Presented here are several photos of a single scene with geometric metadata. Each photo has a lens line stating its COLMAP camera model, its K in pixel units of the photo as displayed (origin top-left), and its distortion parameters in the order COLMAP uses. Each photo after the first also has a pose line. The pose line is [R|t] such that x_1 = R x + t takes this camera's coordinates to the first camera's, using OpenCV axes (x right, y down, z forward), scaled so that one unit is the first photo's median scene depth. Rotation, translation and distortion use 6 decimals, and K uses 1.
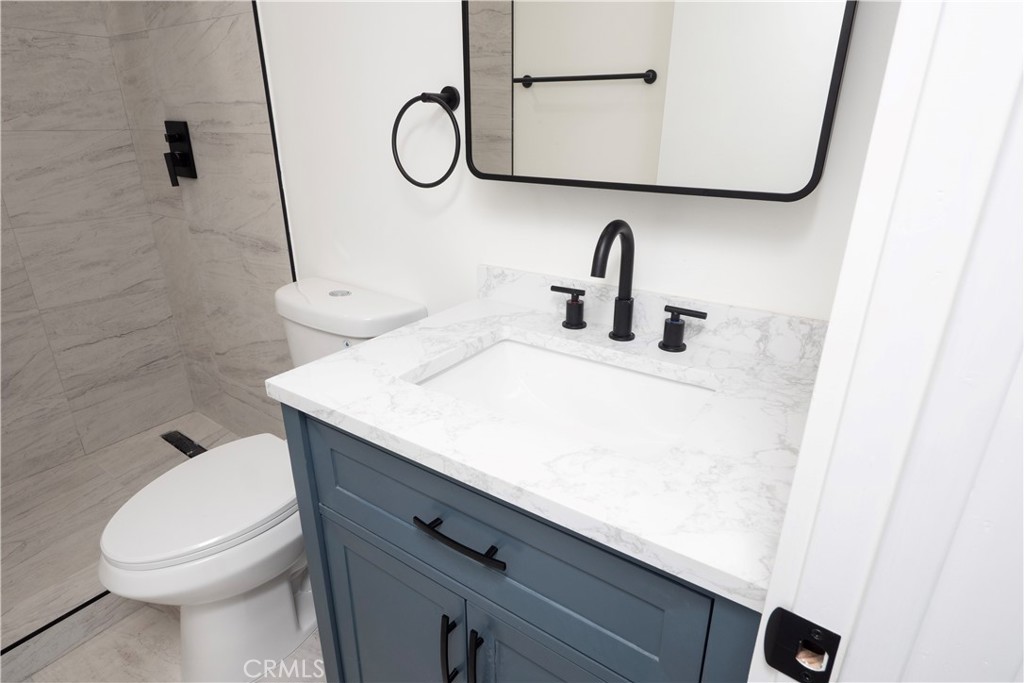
lens RADIAL K [[551.6, 0, 512.3], [0, 551.6, 334.3], [0, 0, 1]] dist [-0.002083, 0.003081]
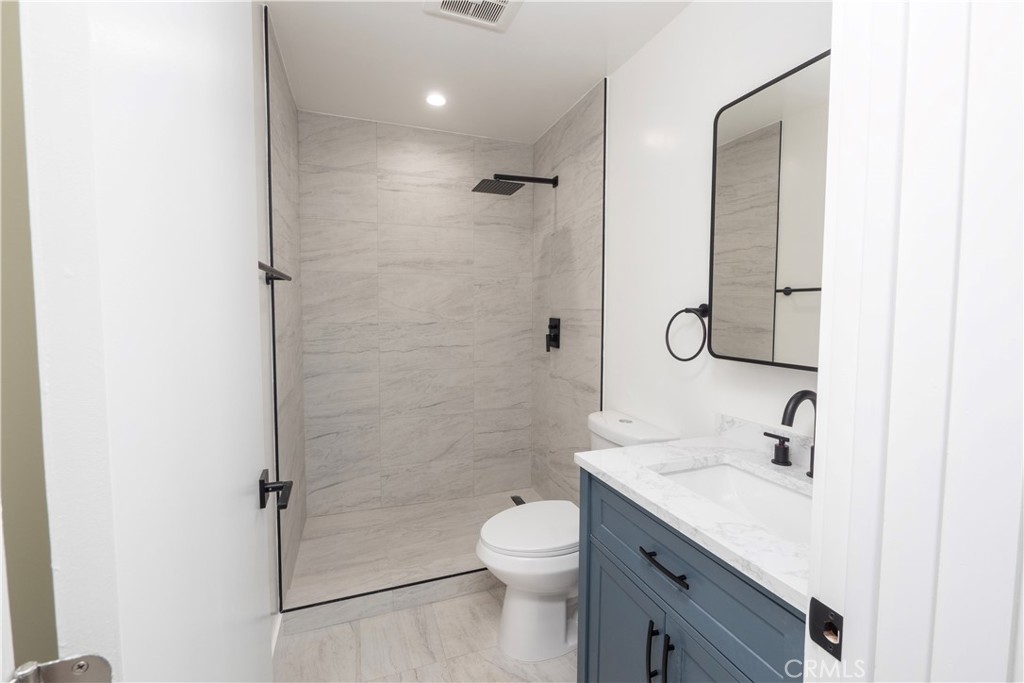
lens RADIAL K [[425.8, 0, 513.7], [0, 425.8, 339.2], [0, 0, 1]] dist [-0.009601, 0.000259]
pose [[0.822542, 0.037108, -0.567493, 0.100521], [-0.205698, 0.949722, -0.236044, 0.051686], [0.530201, 0.310888, 0.788819, -0.199284]]
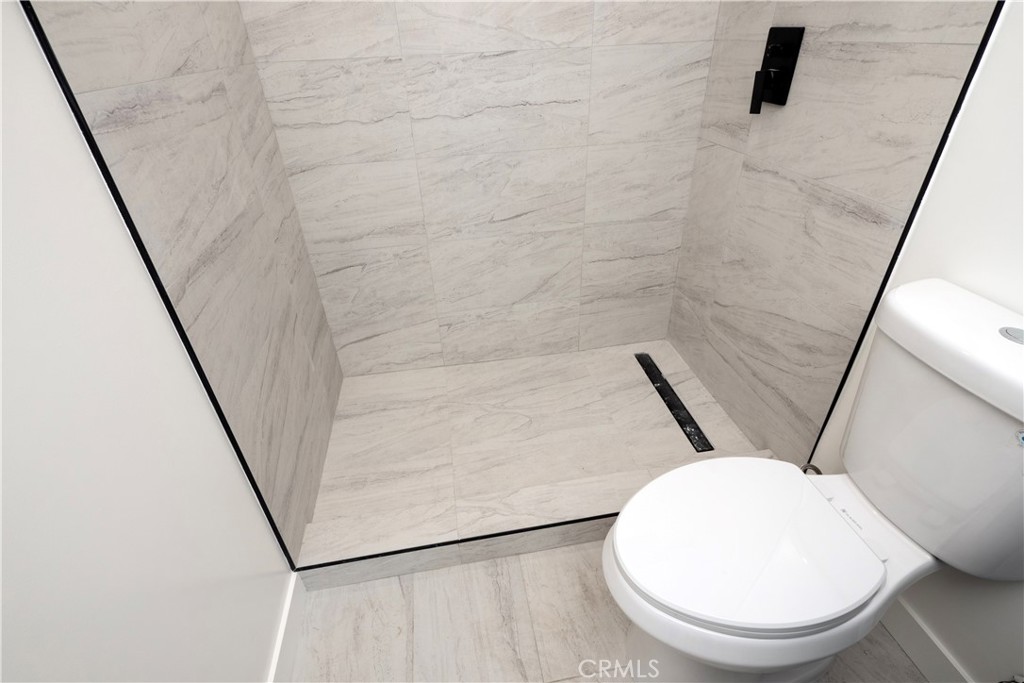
lens RADIAL K [[483.4, 0, 513.3], [0, 483.4, 338.5], [0, 0, 1]] dist [-0.003115, -0.000380]
pose [[0.702102, 0.353803, -0.617962, -0.335899], [-0.218494, 0.933007, 0.285933, -0.090681], [0.677727, -0.065733, 0.732370, 0.218567]]
